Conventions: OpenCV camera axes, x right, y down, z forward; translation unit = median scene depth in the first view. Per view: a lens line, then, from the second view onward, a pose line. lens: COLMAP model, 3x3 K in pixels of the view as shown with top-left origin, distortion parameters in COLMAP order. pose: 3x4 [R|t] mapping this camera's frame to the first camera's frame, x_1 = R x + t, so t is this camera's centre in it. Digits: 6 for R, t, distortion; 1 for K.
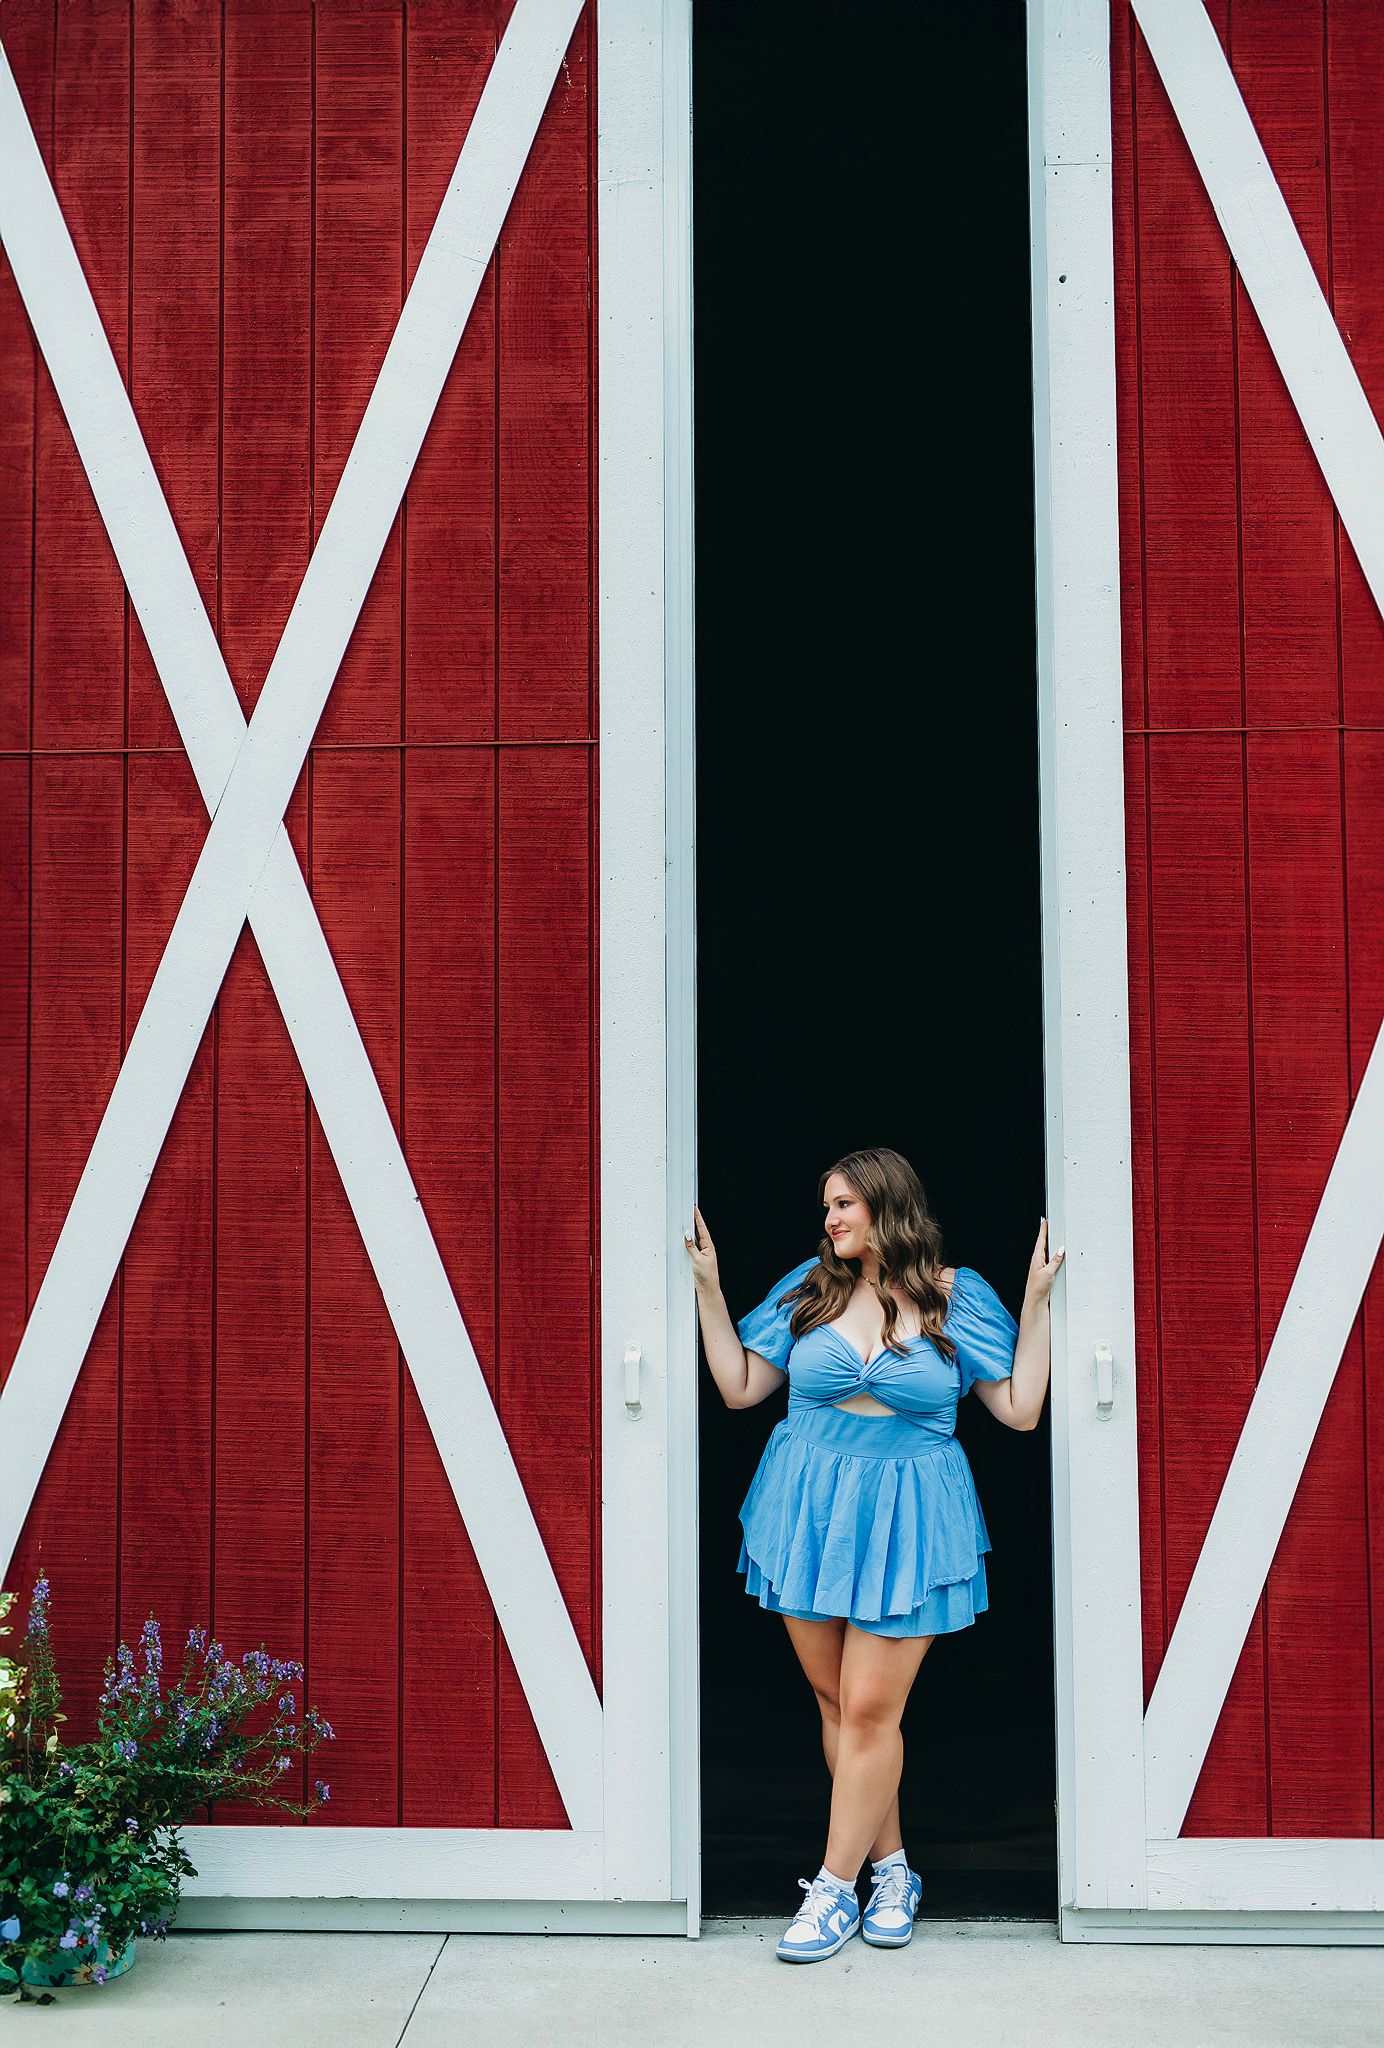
lens RADIAL K [[3026.8, 0, 692.0], [0, 3026.8, 1024.0], [0, 0, 1]] dist [-0.000184, 0.066343]
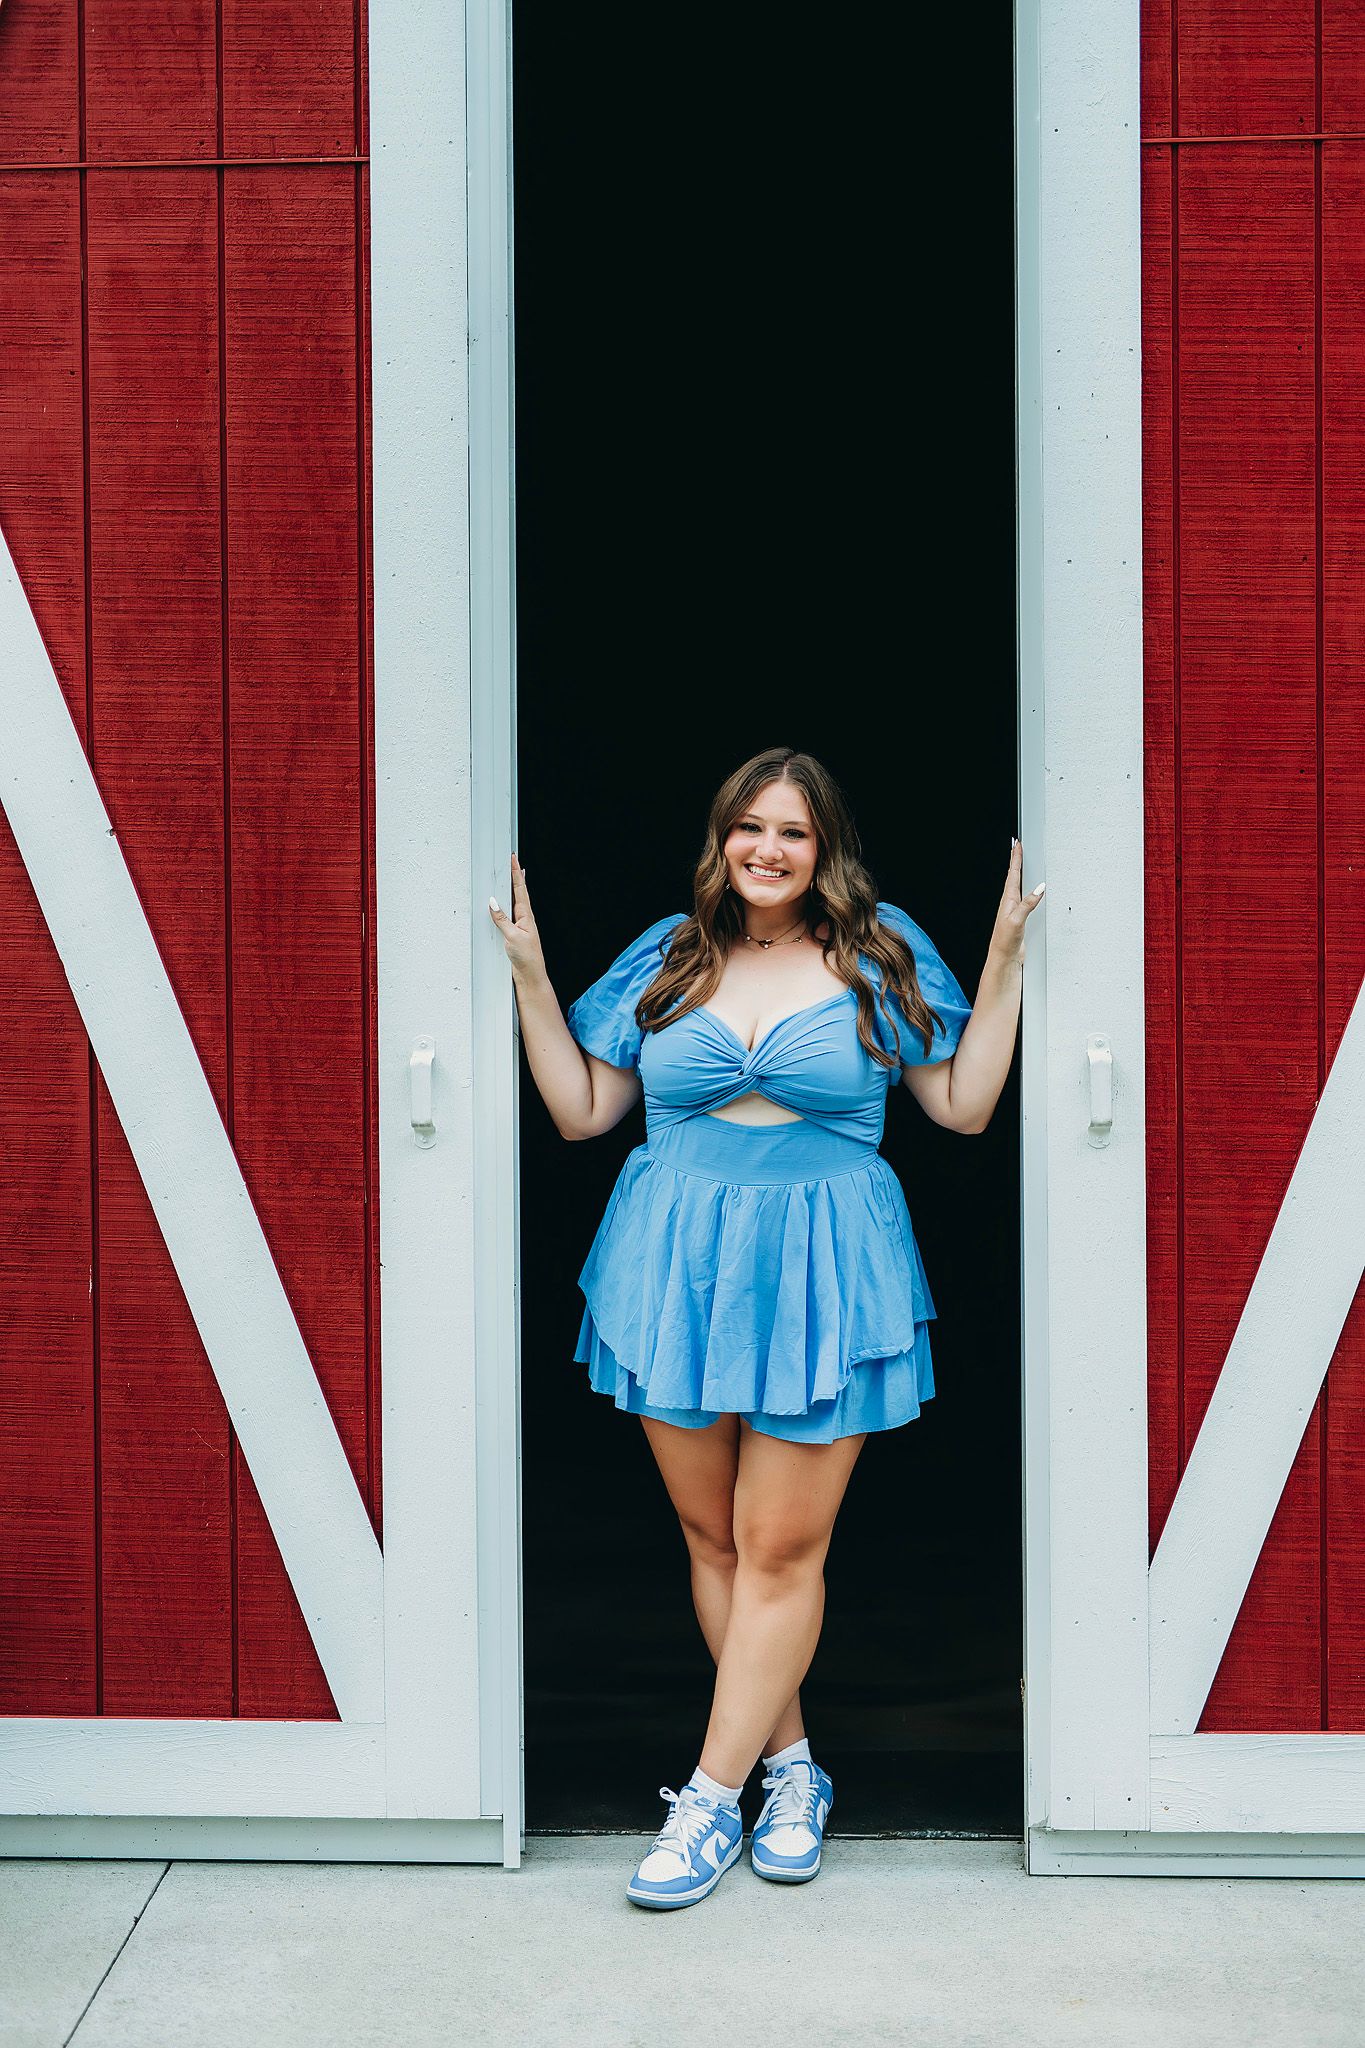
lens RADIAL K [[2774.7, 0, 682.5], [0, 2774.7, 1024.0], [0, 0, 1]] dist [-0.006072, 0.043215]
pose [[0.999876, -0.001914, 0.015612, 0.030119], [0.000181, 0.993902, 0.110268, 0.031832], [-0.015728, -0.110251, 0.993779, 0.365800]]
